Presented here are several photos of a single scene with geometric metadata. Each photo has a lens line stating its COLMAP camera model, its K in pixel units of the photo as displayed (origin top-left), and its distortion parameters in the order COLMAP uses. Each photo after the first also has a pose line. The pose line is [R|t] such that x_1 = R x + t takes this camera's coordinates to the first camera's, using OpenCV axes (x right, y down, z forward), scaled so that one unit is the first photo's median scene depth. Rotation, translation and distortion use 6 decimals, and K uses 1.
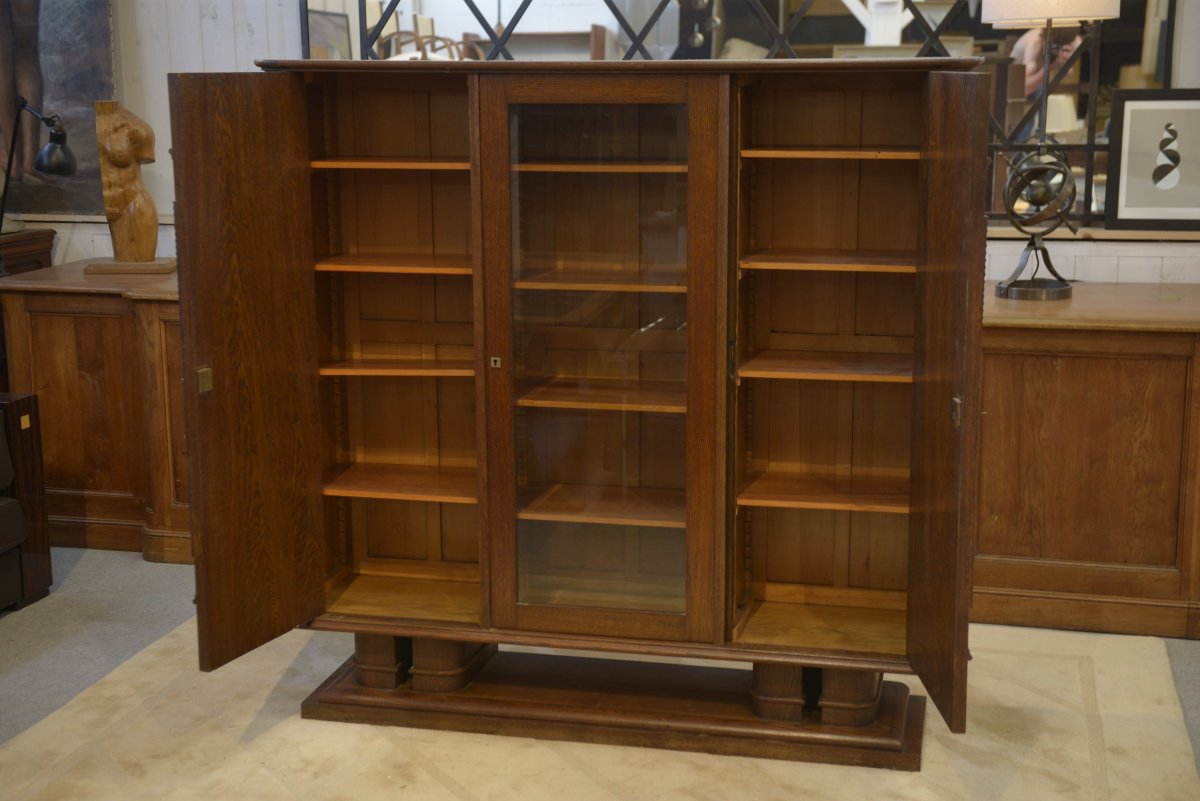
lens RADIAL K [[1698.1, 0, 607.9], [0, 1698.1, 399.1], [0, 0, 1]] dist [0.131027, 0.000000]
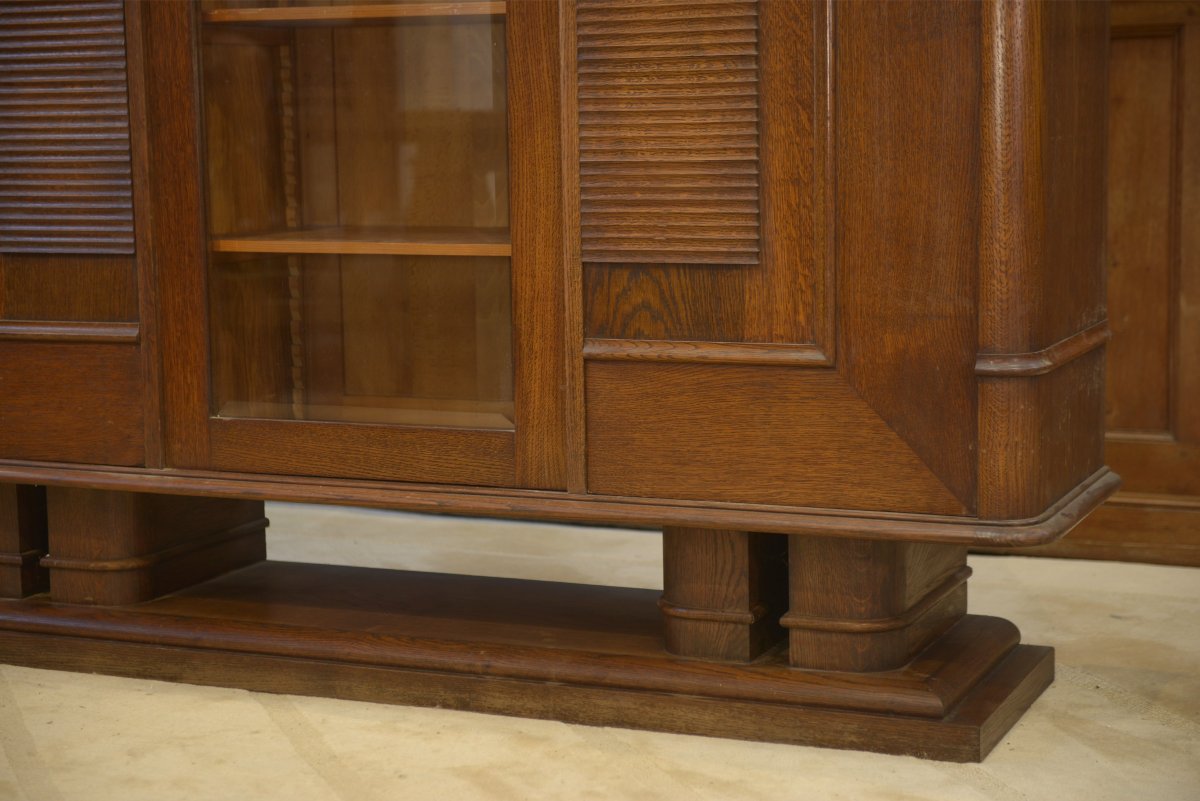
lens RADIAL K [[2276.7, 0, 604.9], [0, 2276.7, 389.7], [0, 0, 1]] dist [0.105107, 0.000000]
pose [[0.982554, 0.013113, -0.185517, 0.187903], [-0.026043, 0.997384, -0.067436, 0.154065], [0.184147, 0.071091, 0.980324, 0.349159]]
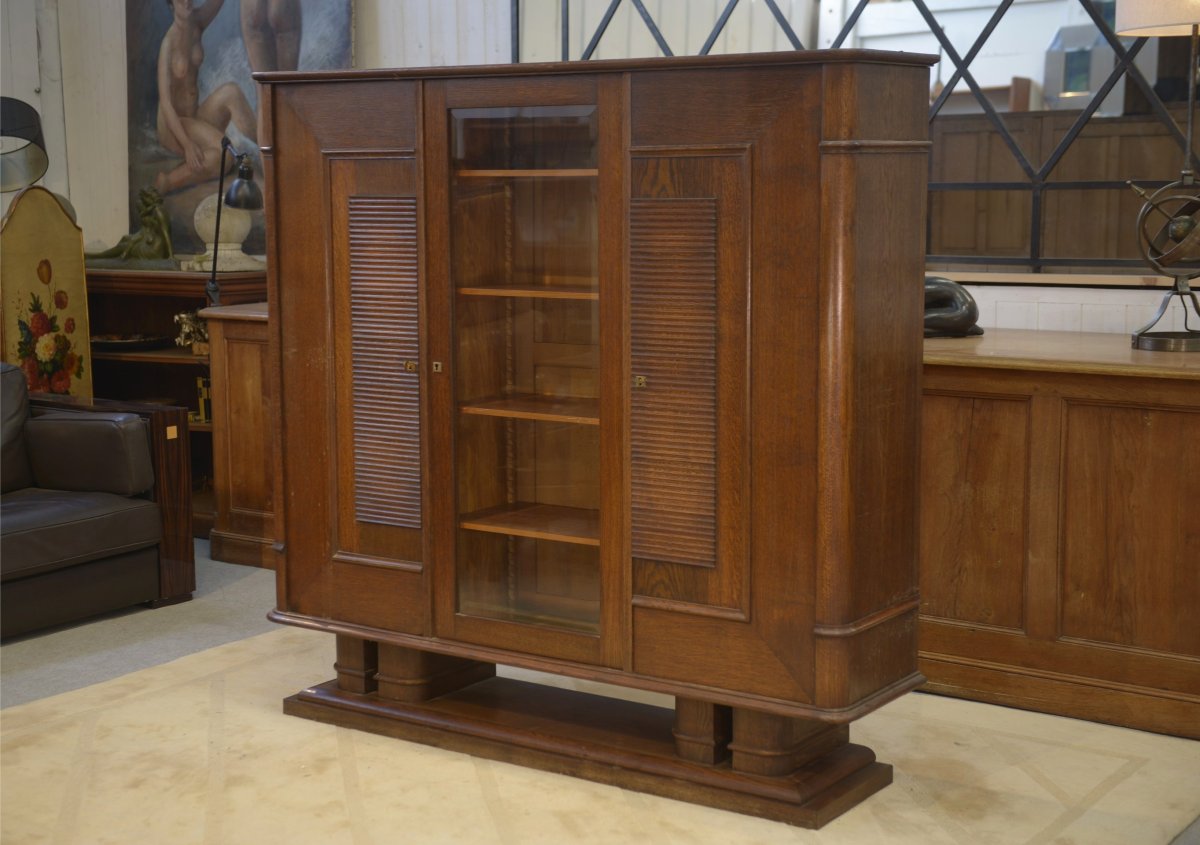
lens RADIAL K [[1888.3, 0, 558.0], [0, 1888.3, 429.9], [0, 0, 1]] dist [0.150041, 0.000000]
pose [[0.925535, 0.051734, -0.375111, 0.406348], [-0.073369, 0.996351, -0.043613, 0.056897], [0.371485, 0.067887, 0.925954, -0.003943]]
